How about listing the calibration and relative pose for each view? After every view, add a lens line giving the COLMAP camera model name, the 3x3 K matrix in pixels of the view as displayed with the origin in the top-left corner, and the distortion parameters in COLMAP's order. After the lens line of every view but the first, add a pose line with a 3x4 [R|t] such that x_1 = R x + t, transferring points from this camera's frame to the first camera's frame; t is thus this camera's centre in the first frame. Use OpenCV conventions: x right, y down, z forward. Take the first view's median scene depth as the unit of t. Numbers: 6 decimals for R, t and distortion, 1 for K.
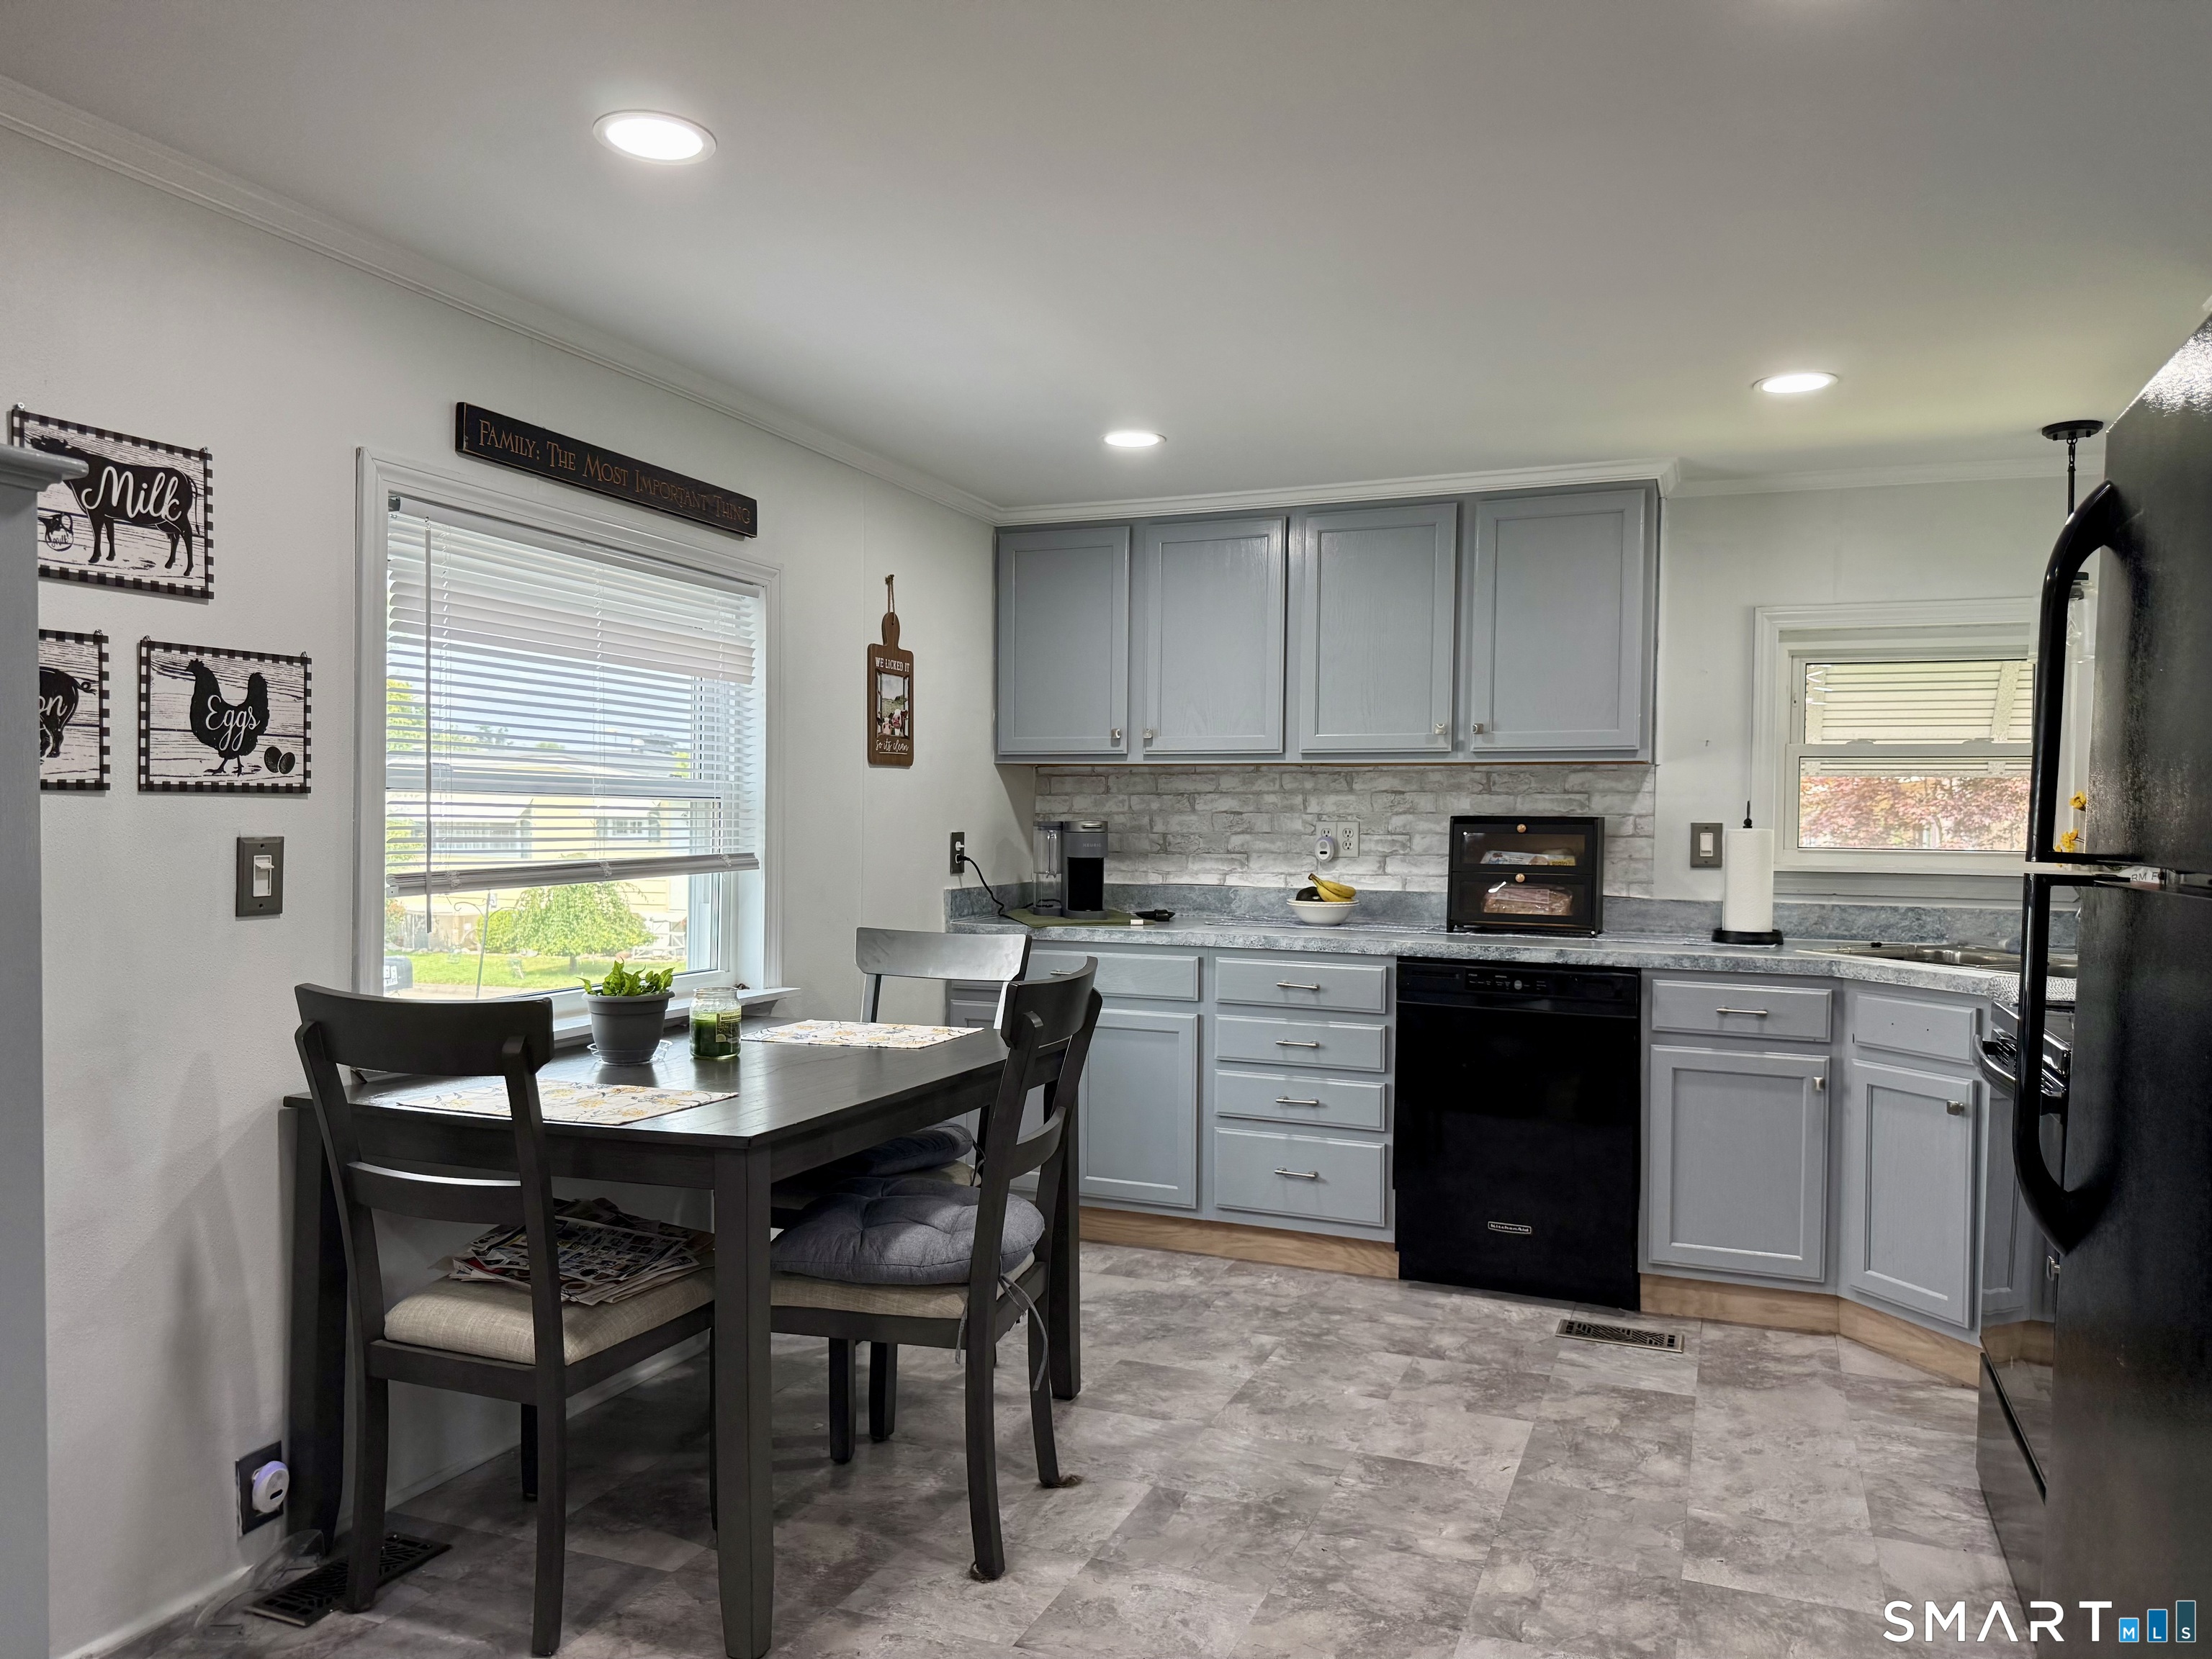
lens RADIAL K [[1577.5, 0, 1113.2], [0, 1577.5, 836.3], [0, 0, 1]] dist [-0.006222, -0.002785]
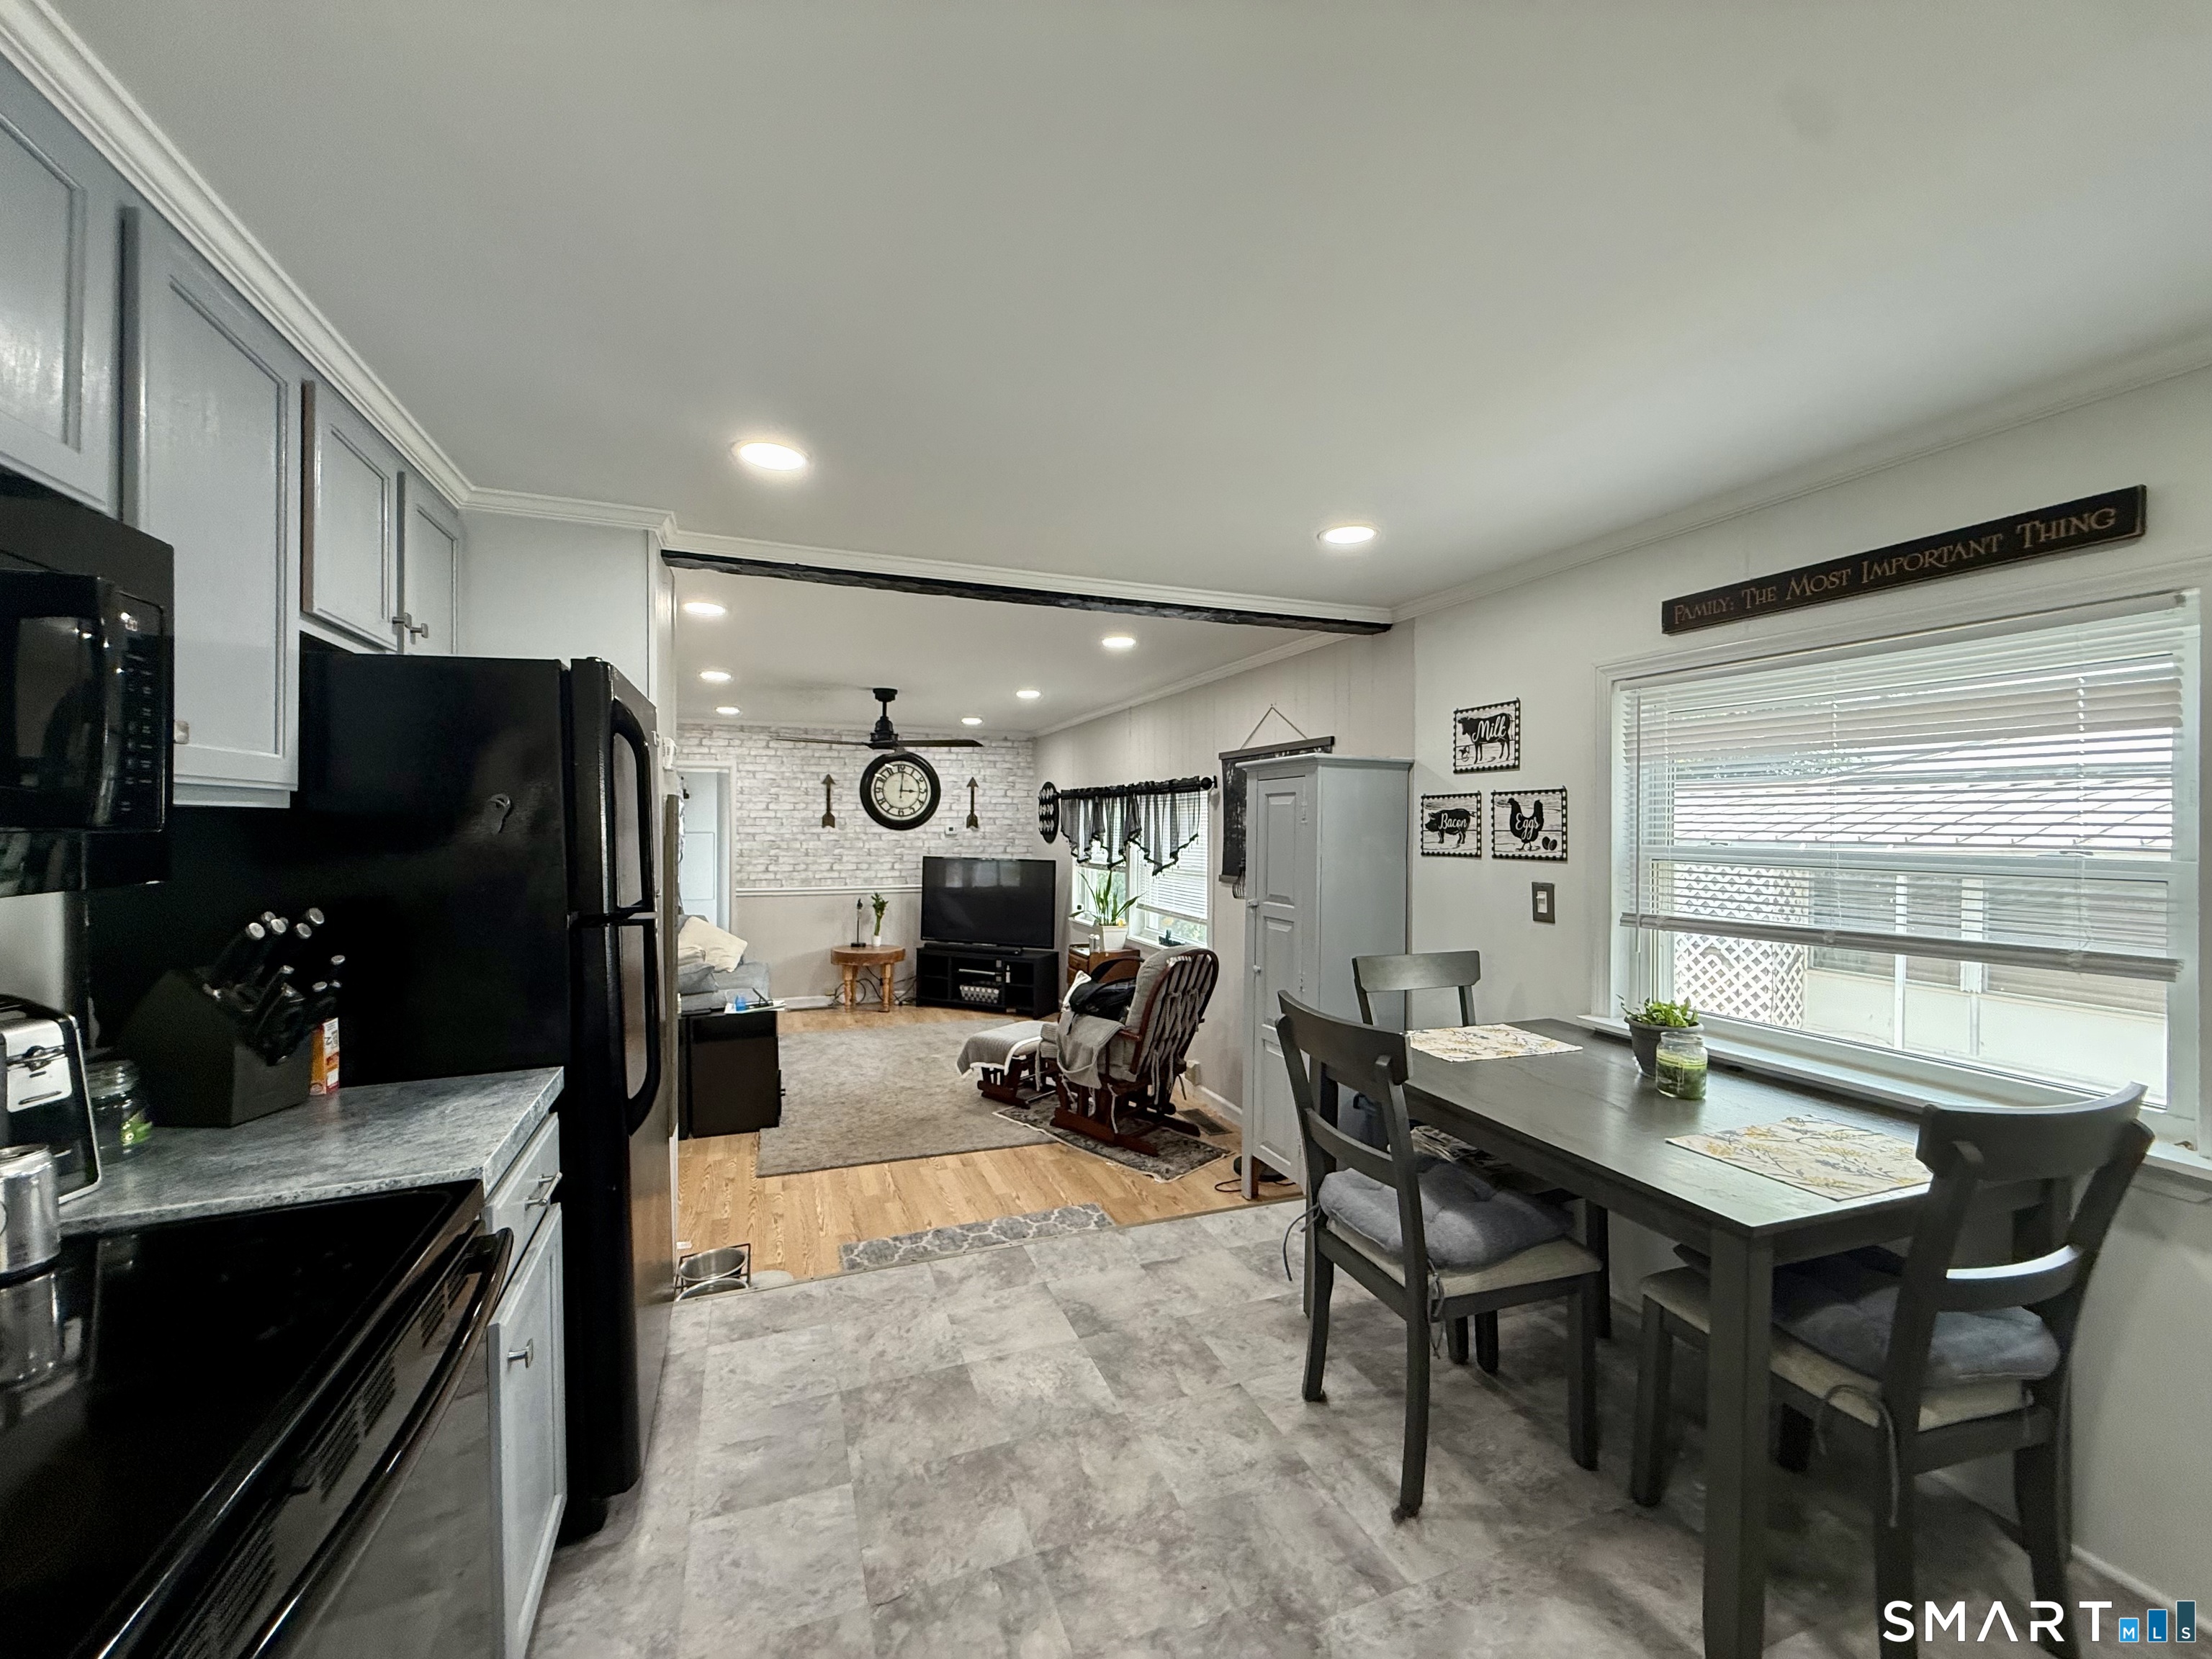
lens RADIAL K [[895.1, 0, 1108.6], [0, 895.1, 827.9], [0, 0, 1]] dist [-0.001801, 0.000298]
pose [[-0.734570, -0.011339, -0.678438, 0.632545], [-0.021433, 0.999749, 0.006497, -0.064719], [0.678194, 0.019313, -0.734629, 1.475961]]
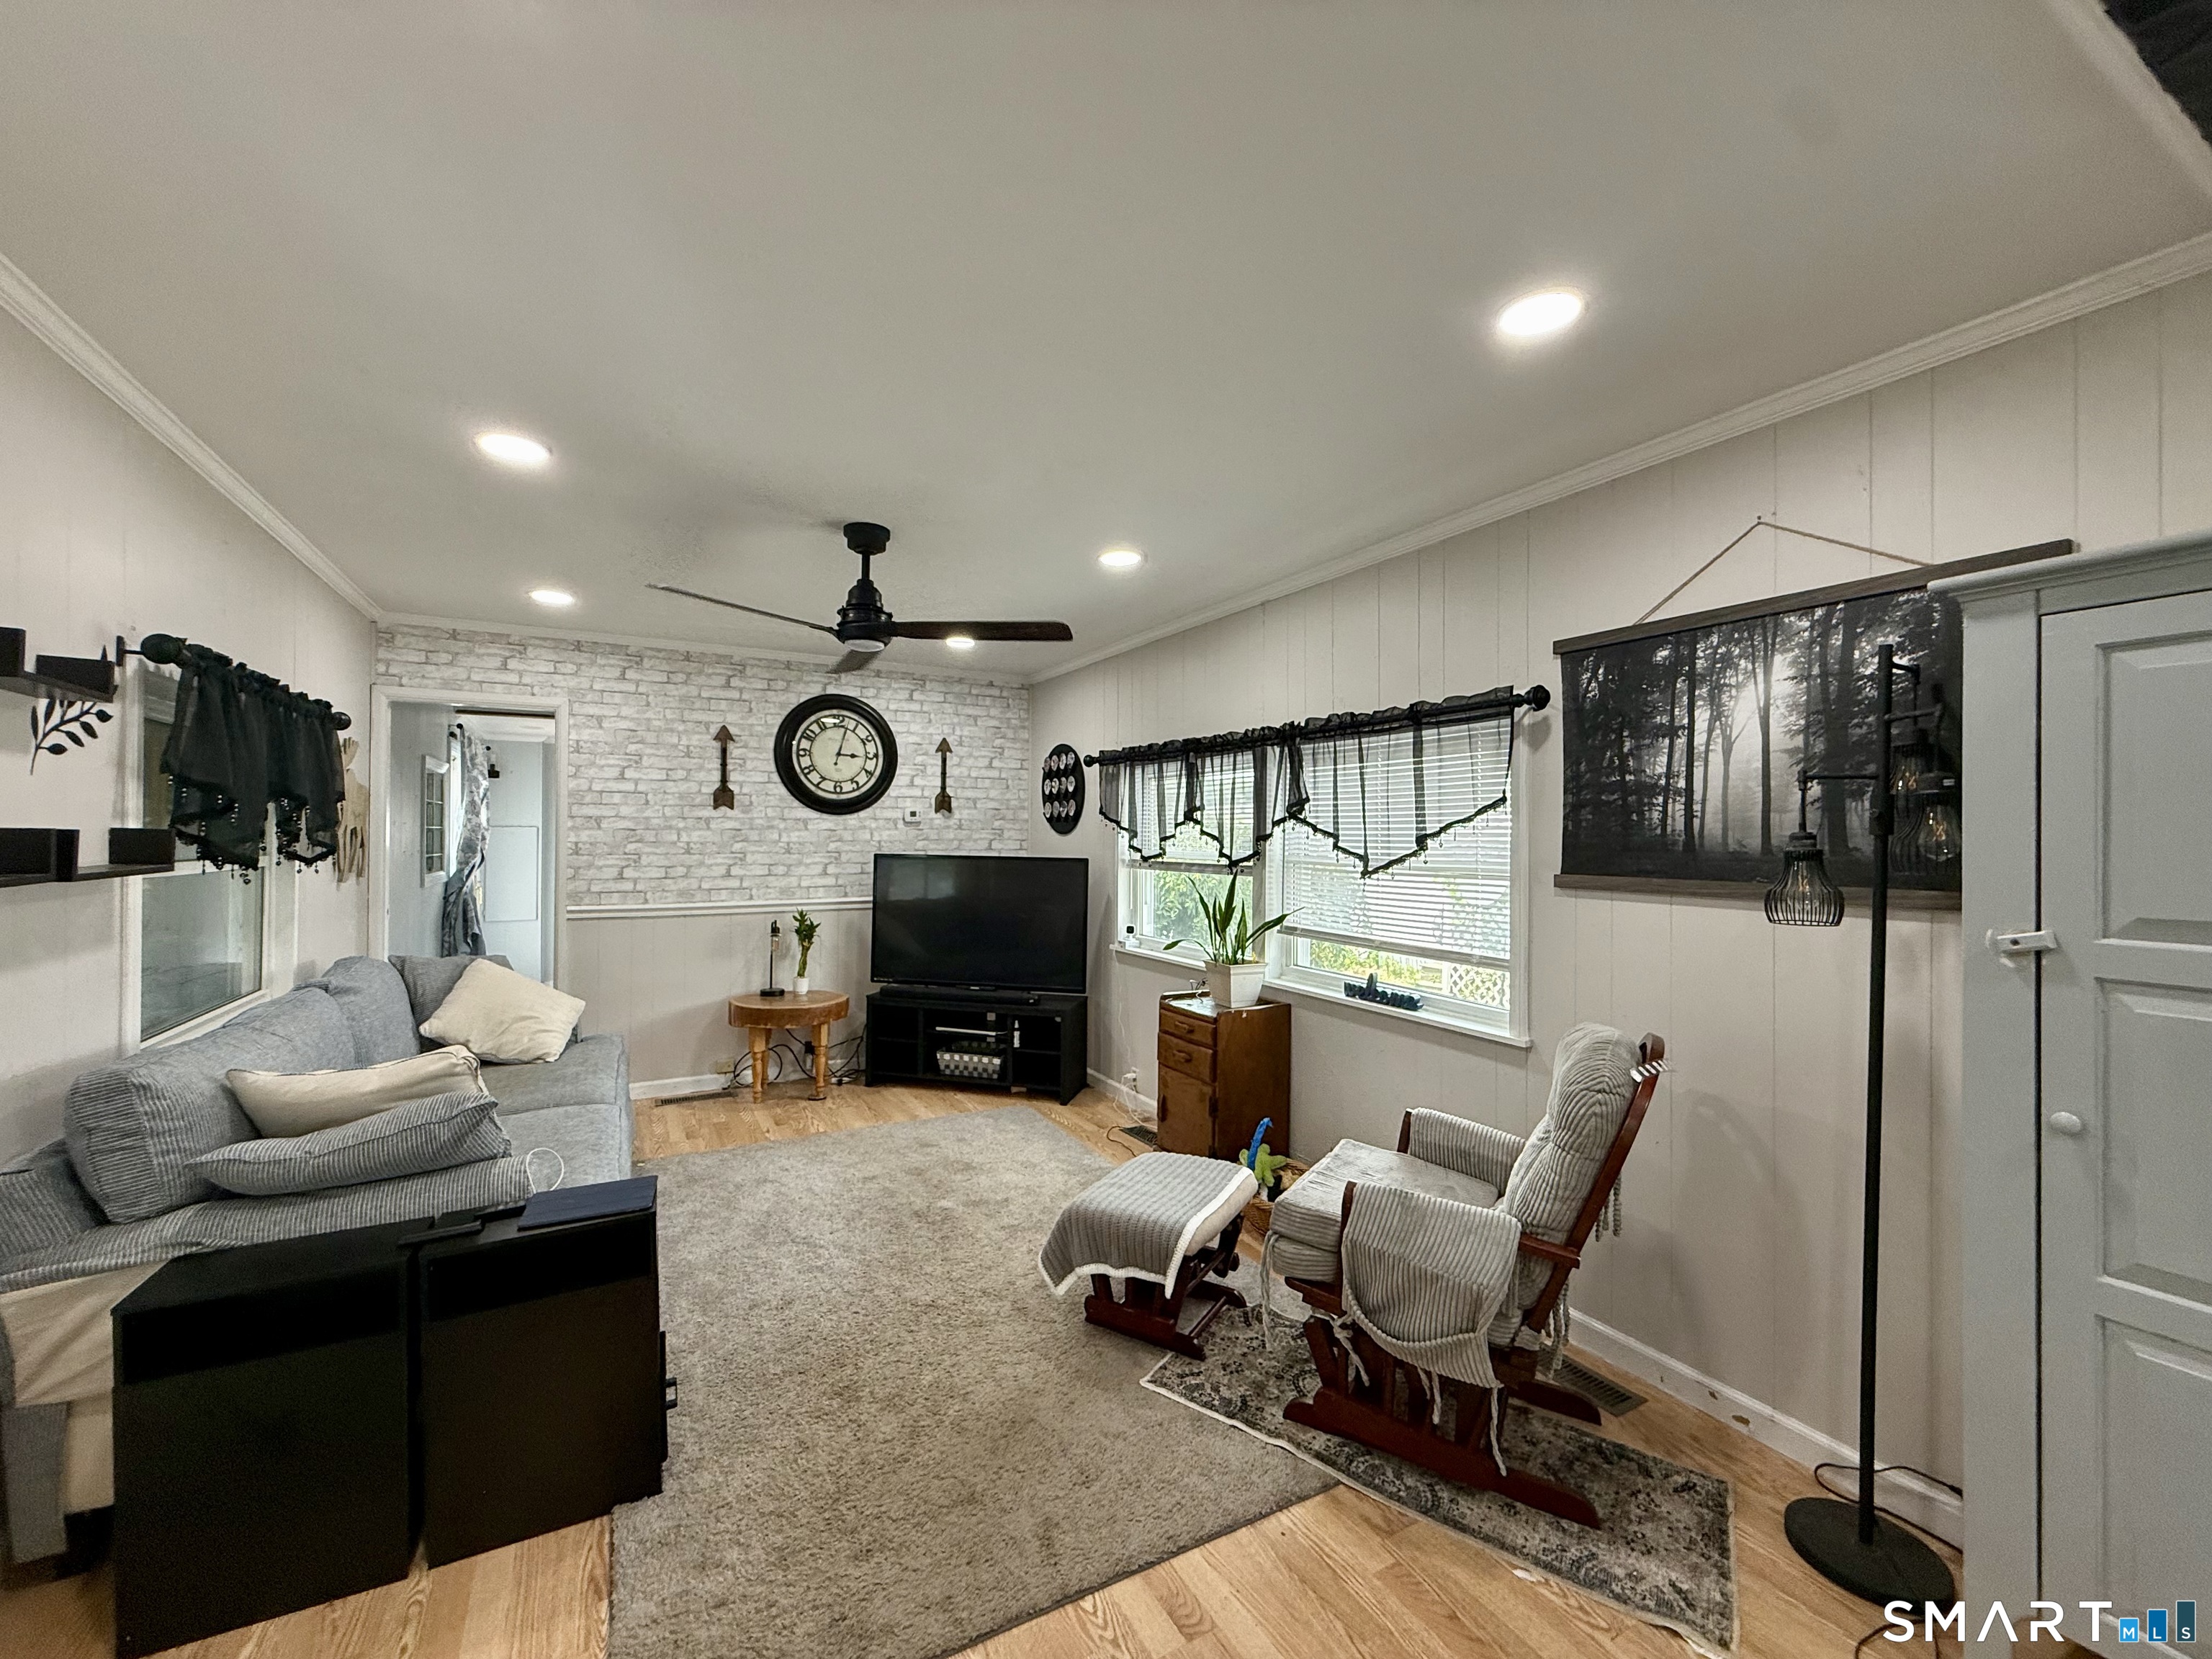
lens RADIAL K [[895.1, 0, 1108.5], [0, 895.1, 829.5], [0, 0, 1]] dist [-0.001801, 0.000298]
pose [[-0.630938, -0.018713, -0.775607, 0.270474], [-0.022889, 0.999723, -0.005500, 0.005039], [0.775495, 0.014283, -0.631192, 0.533383]]
